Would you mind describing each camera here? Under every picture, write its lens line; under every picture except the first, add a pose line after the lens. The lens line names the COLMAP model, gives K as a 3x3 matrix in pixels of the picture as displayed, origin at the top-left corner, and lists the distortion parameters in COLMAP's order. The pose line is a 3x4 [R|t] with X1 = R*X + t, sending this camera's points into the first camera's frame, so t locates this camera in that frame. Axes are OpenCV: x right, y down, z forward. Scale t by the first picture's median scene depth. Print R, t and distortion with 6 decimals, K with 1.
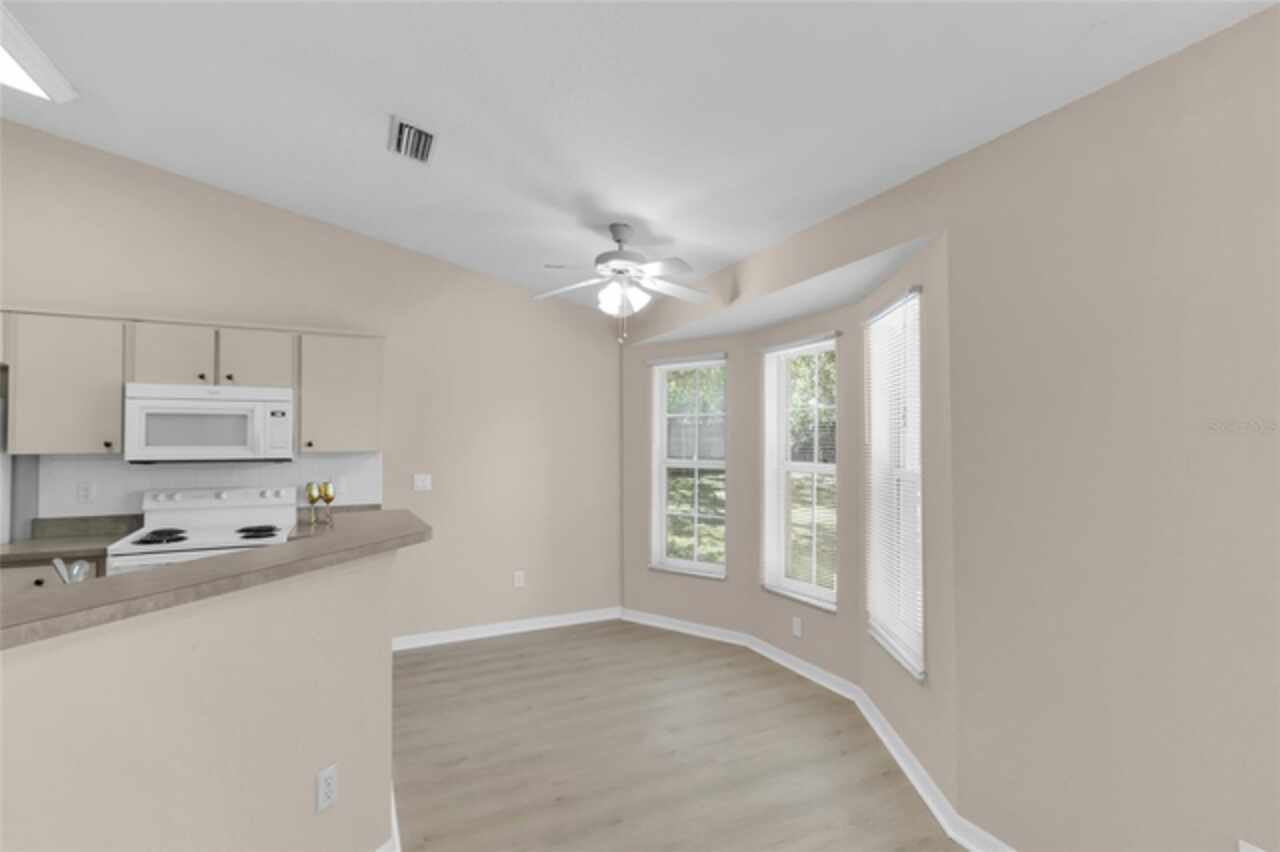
lens RADIAL K [[592.5, 0, 640.2], [0, 592.5, 431.9], [0, 0, 1]] dist [-0.005062, -0.000151]
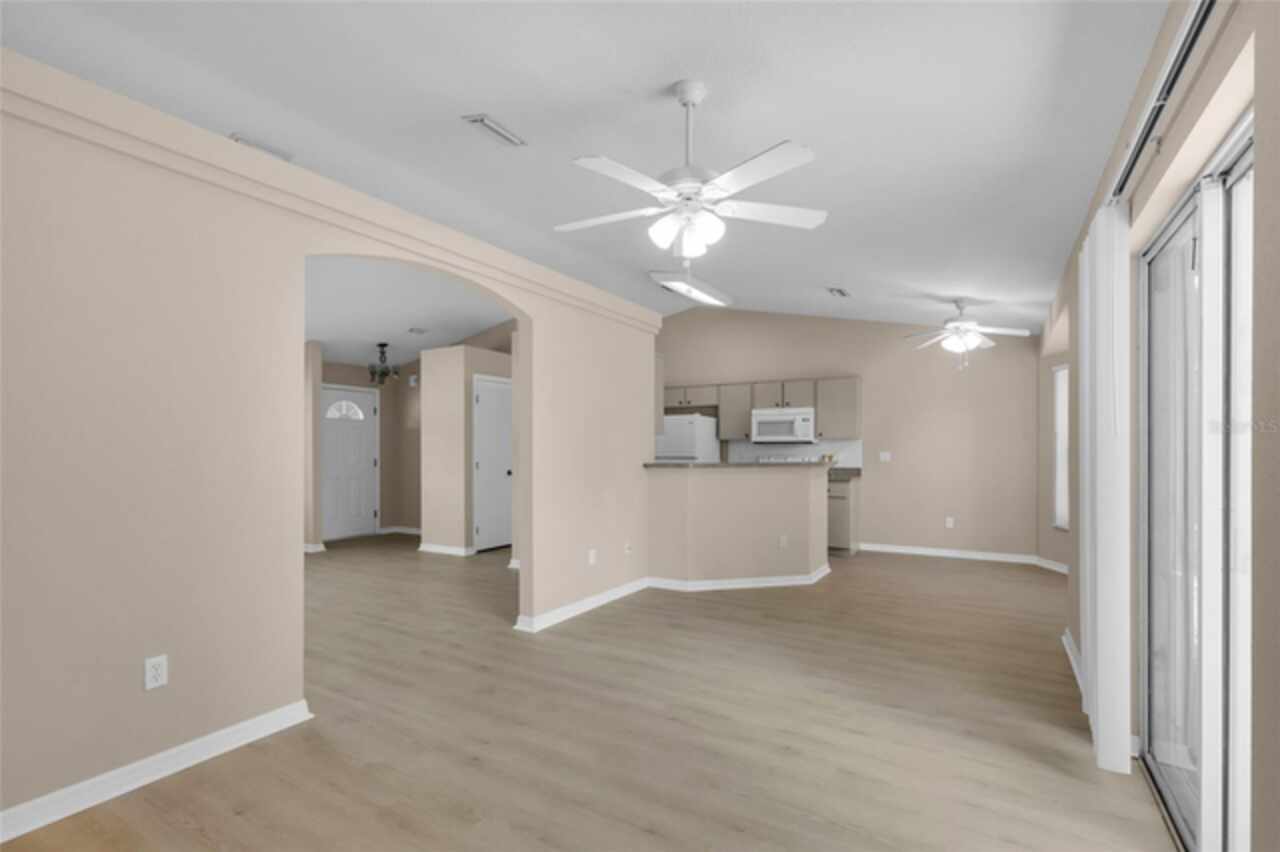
lens RADIAL K [[583.6, 0, 634.8], [0, 583.6, 442.5], [0, 0, 1]] dist [-0.001634, -0.000245]
pose [[0.531619, -0.005660, -0.846965, 0.825420], [0.013530, 0.999907, 0.001811, 0.038004], [0.846875, -0.012422, 0.531646, -0.621036]]
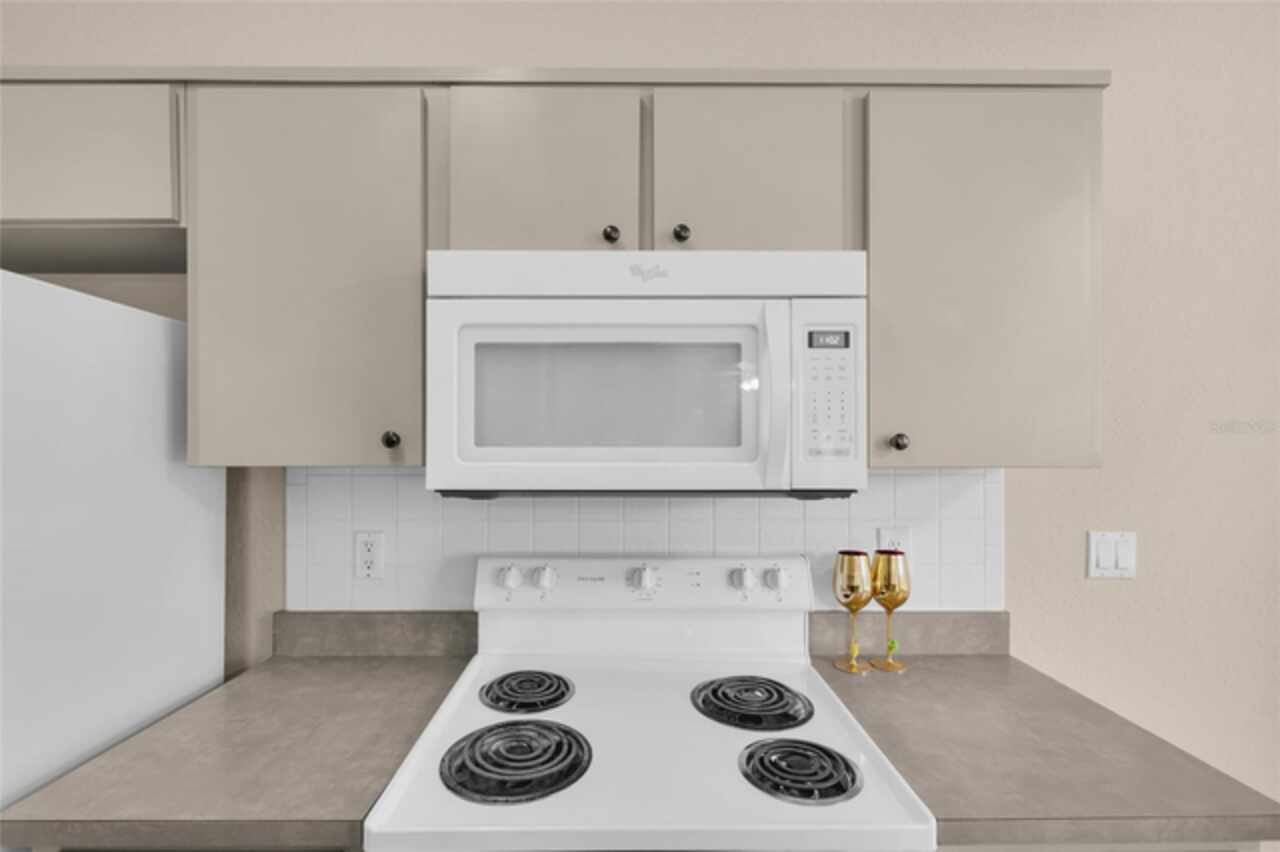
lens RADIAL K [[580.6, 0, 637.9], [0, 580.6, 449.7], [0, 0, 1]] dist [0.000514, 0.000270]
pose [[0.901074, 0.004598, -0.433640, -0.575694], [0.005628, 0.999736, 0.022295, 0.018393], [0.433628, -0.022529, 0.900810, 0.698390]]
